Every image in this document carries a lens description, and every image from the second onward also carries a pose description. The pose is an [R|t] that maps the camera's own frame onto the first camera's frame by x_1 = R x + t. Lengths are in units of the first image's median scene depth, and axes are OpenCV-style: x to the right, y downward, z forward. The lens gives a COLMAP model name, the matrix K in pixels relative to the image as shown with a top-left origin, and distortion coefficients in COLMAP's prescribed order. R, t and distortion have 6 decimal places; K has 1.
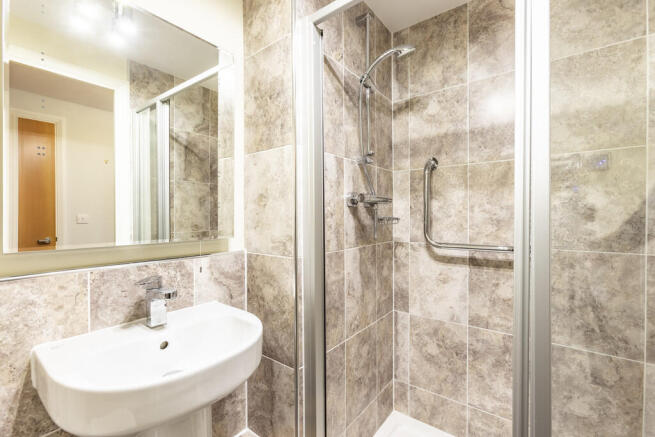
lens RADIAL K [[291.3, 0, 323.0], [0, 291.3, 218.9], [0, 0, 1]] dist [-0.001429, 0.000018]
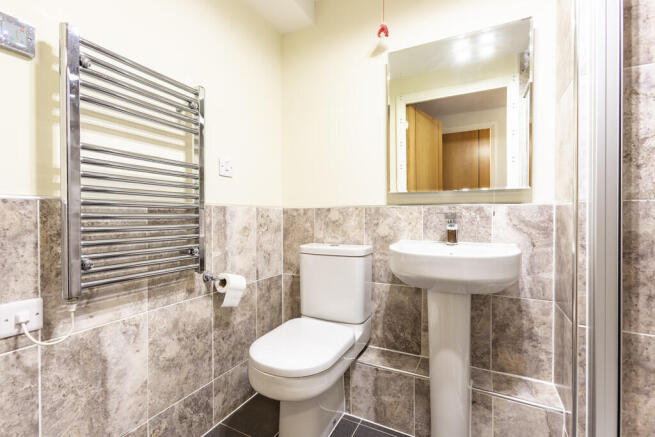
lens RADIAL K [[291.3, 0, 324.1], [0, 291.3, 217.3], [0, 0, 1]] dist [-0.001429, 0.000018]
pose [[0.181702, 0.014201, -0.983251, 0.595257], [-0.010222, 0.999869, 0.012552, 0.162897], [0.983301, 0.007770, 0.181823, 0.057574]]
